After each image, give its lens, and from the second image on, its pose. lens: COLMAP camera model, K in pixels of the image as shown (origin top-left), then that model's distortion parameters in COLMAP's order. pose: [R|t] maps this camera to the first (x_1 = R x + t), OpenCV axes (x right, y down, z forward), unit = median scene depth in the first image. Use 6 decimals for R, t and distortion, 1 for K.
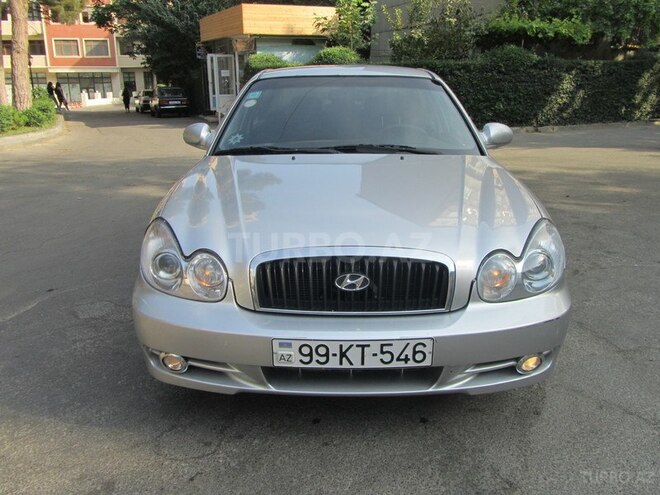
lens RADIAL K [[528.1, 0, 333.8], [0, 528.1, 243.7], [0, 0, 1]] dist [-0.022217, -0.009151]
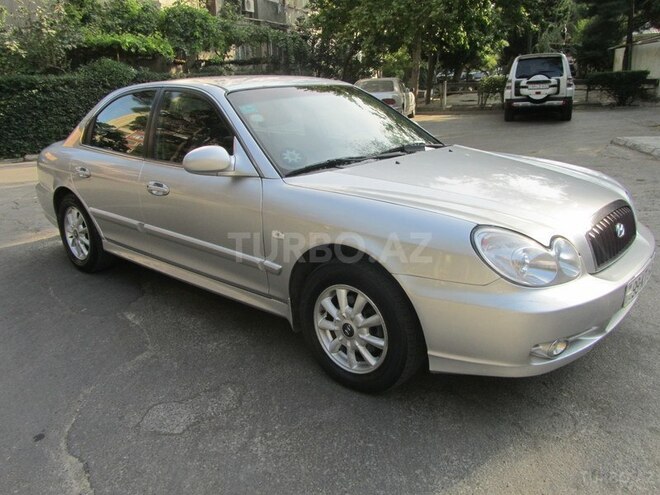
lens RADIAL K [[528.1, 0, 331.7], [0, 528.1, 243.4], [0, 0, 1]] dist [-0.022217, -0.009151]
pose [[0.661098, -0.231817, 0.713590, -1.322706], [0.250890, 0.964626, 0.080935, -0.179123], [-0.707109, 0.125527, 0.695873, 0.558313]]
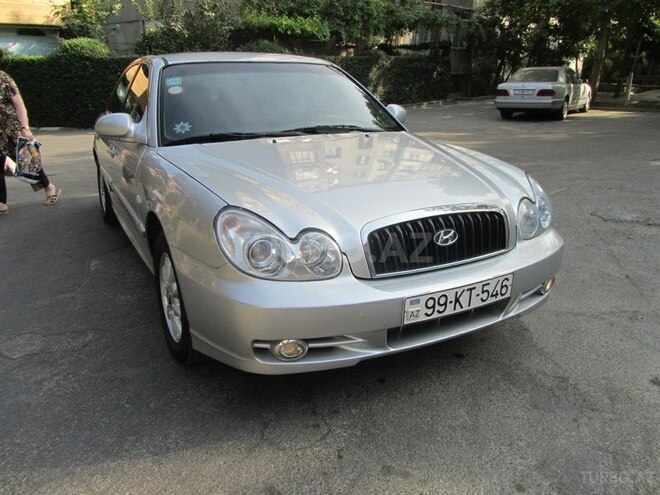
lens RADIAL K [[528.1, 0, 332.7], [0, 528.1, 242.5], [0, 0, 1]] dist [-0.022217, -0.009151]
pose [[0.878833, -0.142338, 0.455403, -0.654734], [0.140391, 0.989355, 0.038303, 0.005676], [-0.456007, 0.030272, 0.889461, 0.100702]]
